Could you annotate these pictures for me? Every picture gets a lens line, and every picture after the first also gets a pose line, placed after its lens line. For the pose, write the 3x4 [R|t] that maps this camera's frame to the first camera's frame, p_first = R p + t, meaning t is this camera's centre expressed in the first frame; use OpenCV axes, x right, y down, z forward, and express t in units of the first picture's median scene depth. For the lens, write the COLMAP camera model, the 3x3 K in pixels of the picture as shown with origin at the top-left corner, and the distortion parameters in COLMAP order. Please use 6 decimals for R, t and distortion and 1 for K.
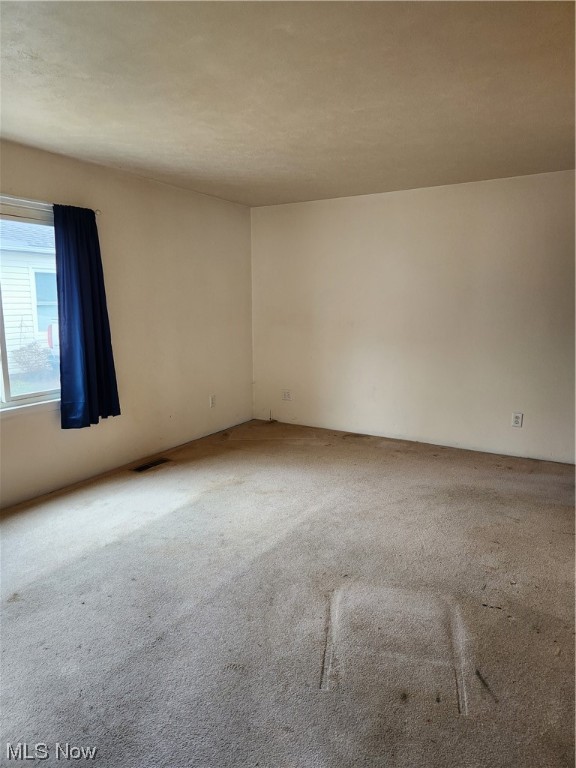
lens RADIAL K [[508.5, 0, 288.0], [0, 508.5, 384.0], [0, 0, 1]] dist [0.088162, -0.077247]
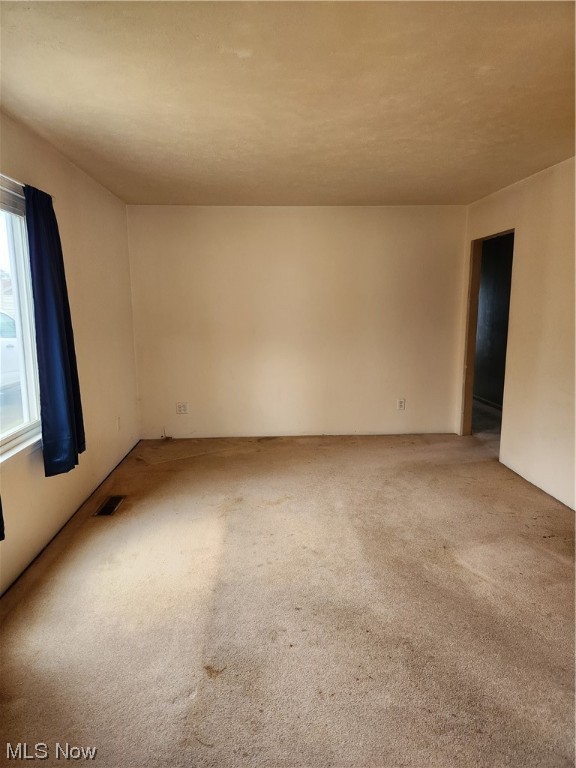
lens RADIAL K [[508.5, 0, 288.0], [0, 508.5, 384.0], [0, 0, 1]] dist [0.088162, -0.077247]
pose [[0.830142, -0.087035, 0.550717, -0.550332], [0.093534, 0.995482, 0.016334, -0.030293], [-0.549650, 0.037951, 0.834532, 0.149901]]
